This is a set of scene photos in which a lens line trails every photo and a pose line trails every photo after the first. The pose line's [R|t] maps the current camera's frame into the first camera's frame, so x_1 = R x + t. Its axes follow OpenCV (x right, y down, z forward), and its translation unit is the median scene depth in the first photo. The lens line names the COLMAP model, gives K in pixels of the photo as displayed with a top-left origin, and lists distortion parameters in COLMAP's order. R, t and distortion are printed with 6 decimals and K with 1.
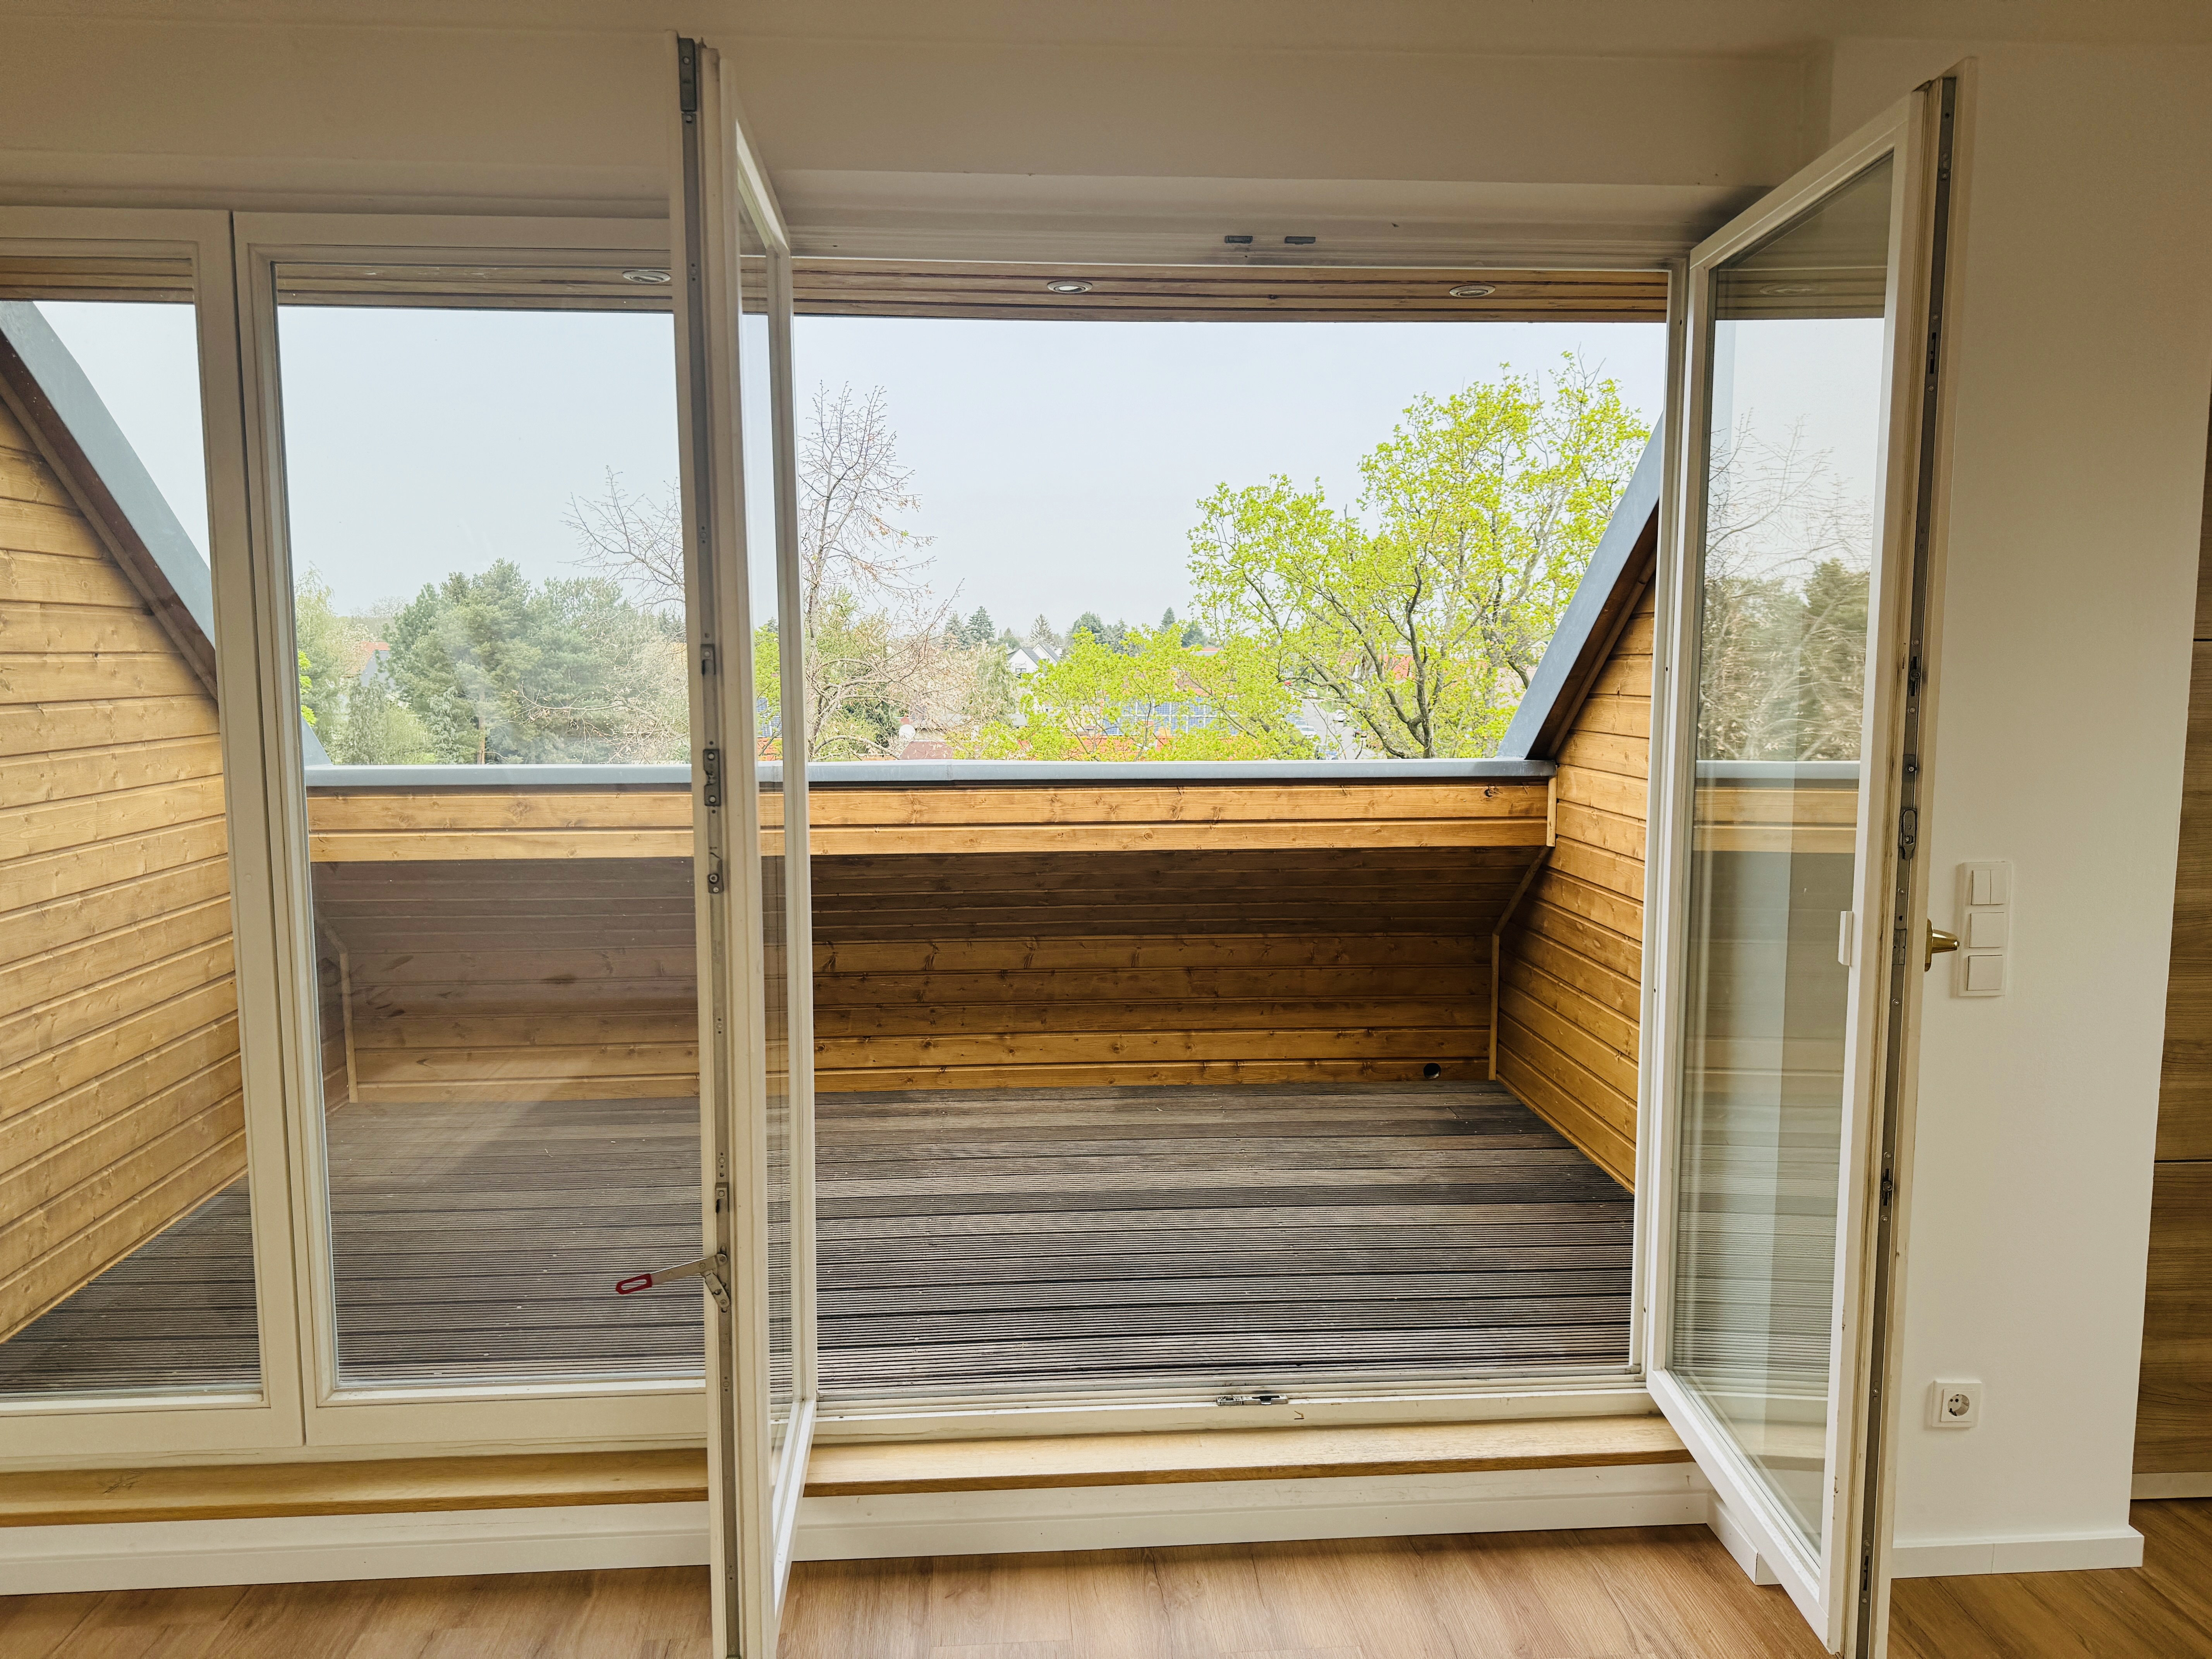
lens RADIAL K [[1547.2, 0, 1095.8], [0, 1547.2, 827.0], [0, 0, 1]] dist [0.061872, -0.068078]
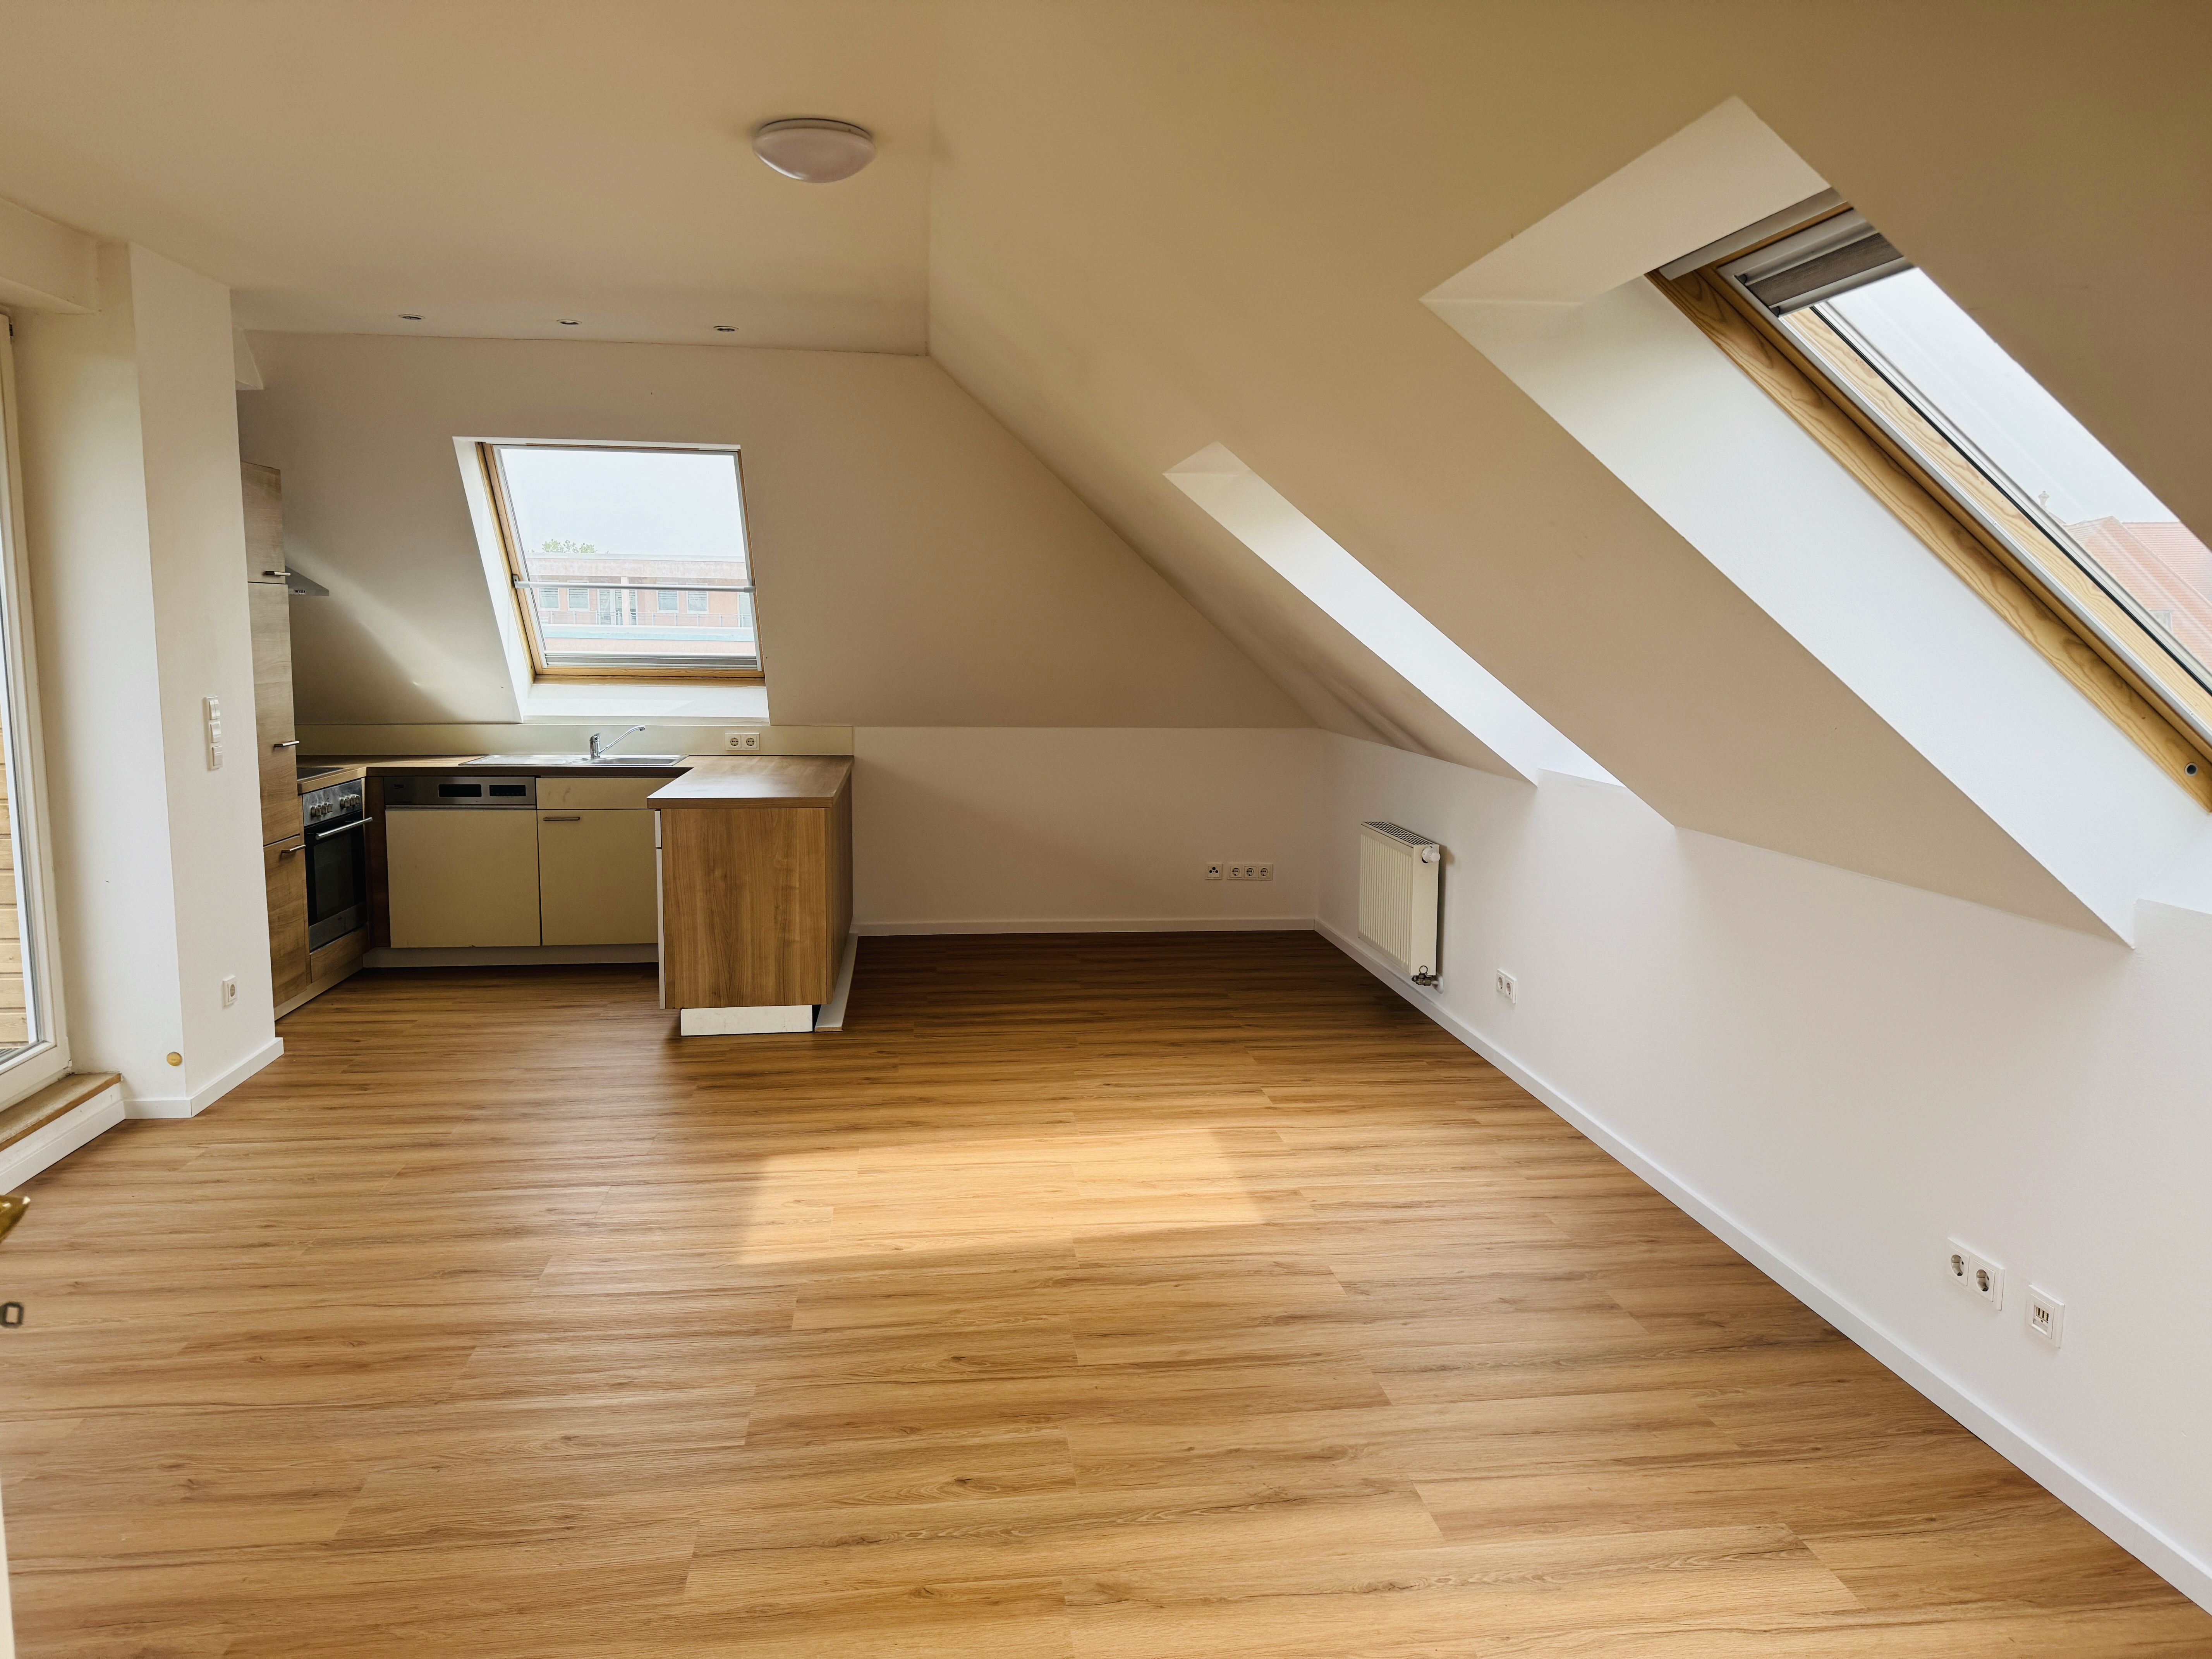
lens RADIAL K [[1547.2, 0, 1115.2], [0, 1547.2, 820.8], [0, 0, 1]] dist [0.061872, -0.068078]
pose [[-0.057960, -0.125985, 0.990337, -0.714780], [0.104704, 0.985767, 0.131532, 0.018290], [-0.992813, 0.111315, -0.043944, 0.008537]]
